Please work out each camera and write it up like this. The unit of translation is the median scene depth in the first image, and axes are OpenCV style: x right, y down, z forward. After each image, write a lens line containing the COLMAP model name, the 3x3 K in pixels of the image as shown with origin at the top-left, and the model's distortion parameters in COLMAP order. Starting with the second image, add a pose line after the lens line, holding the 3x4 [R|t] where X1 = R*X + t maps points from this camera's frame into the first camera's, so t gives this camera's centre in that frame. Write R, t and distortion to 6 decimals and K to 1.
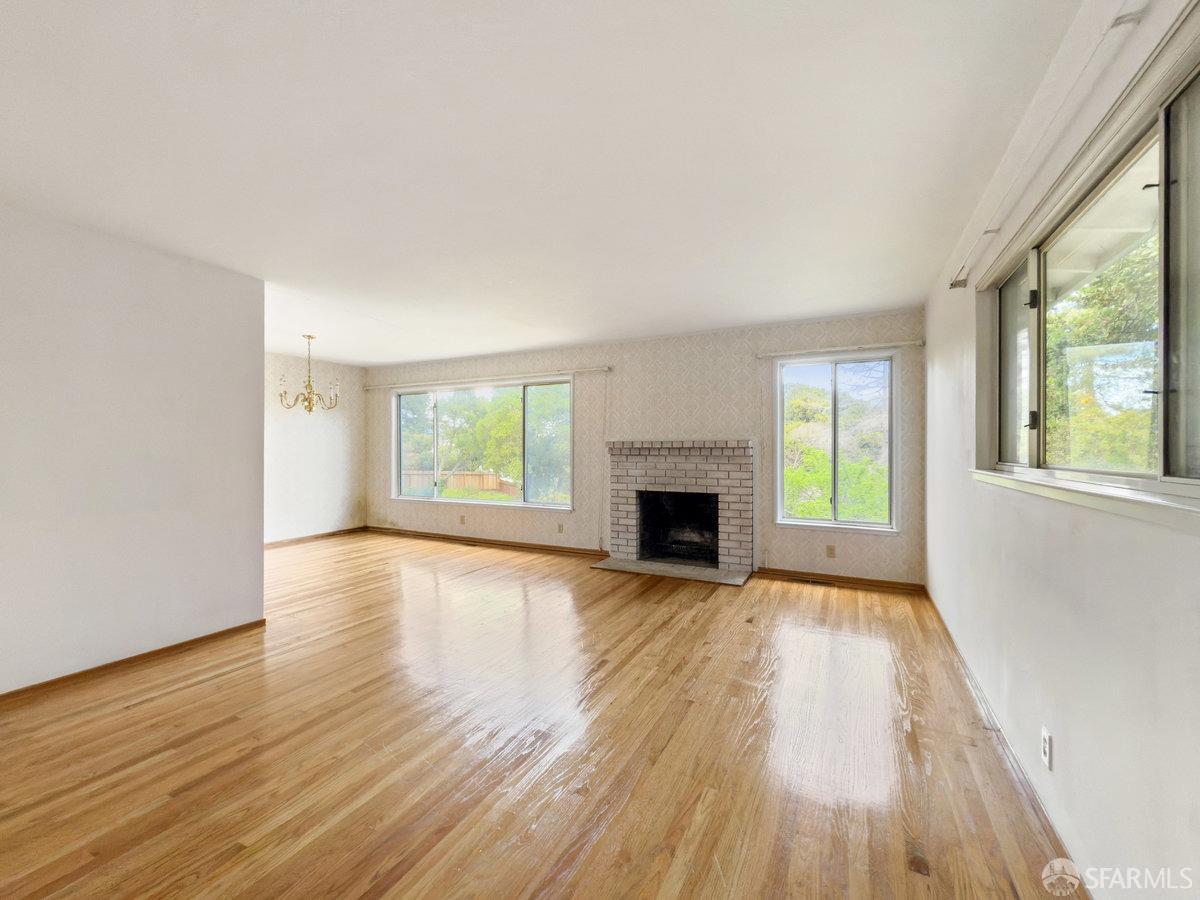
lens RADIAL K [[495.5, 0, 600.0], [0, 495.5, 450.0], [0, 0, 1]] dist [-0.000843, -0.000233]
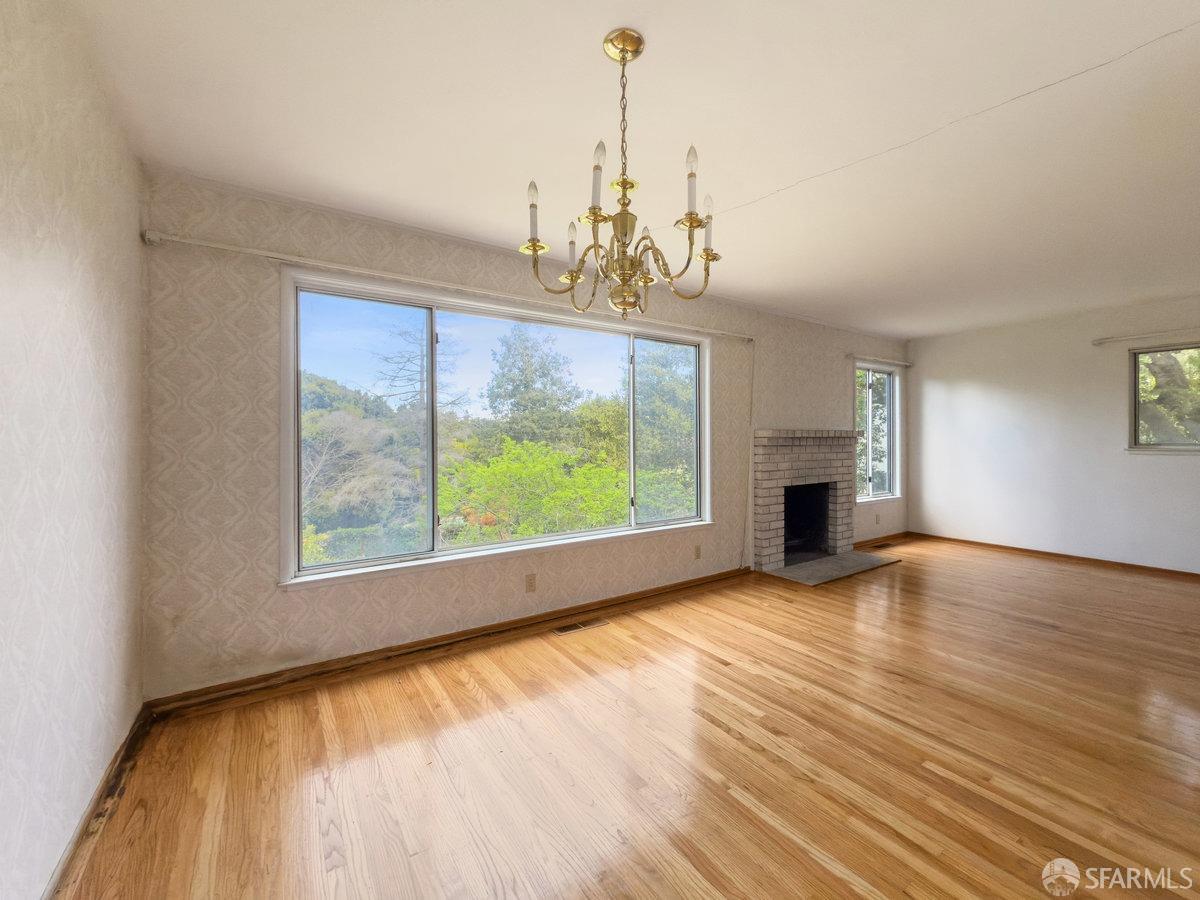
lens RADIAL K [[480.1, 0, 613.8], [0, 480.1, 439.5], [0, 0, 1]] dist [0.000211, -0.000096]
pose [[0.486078, -0.003064, 0.873910, -0.864584], [0.004983, 0.999987, 0.000735, -0.002728], [-0.873901, 0.003997, 0.486087, 0.918709]]
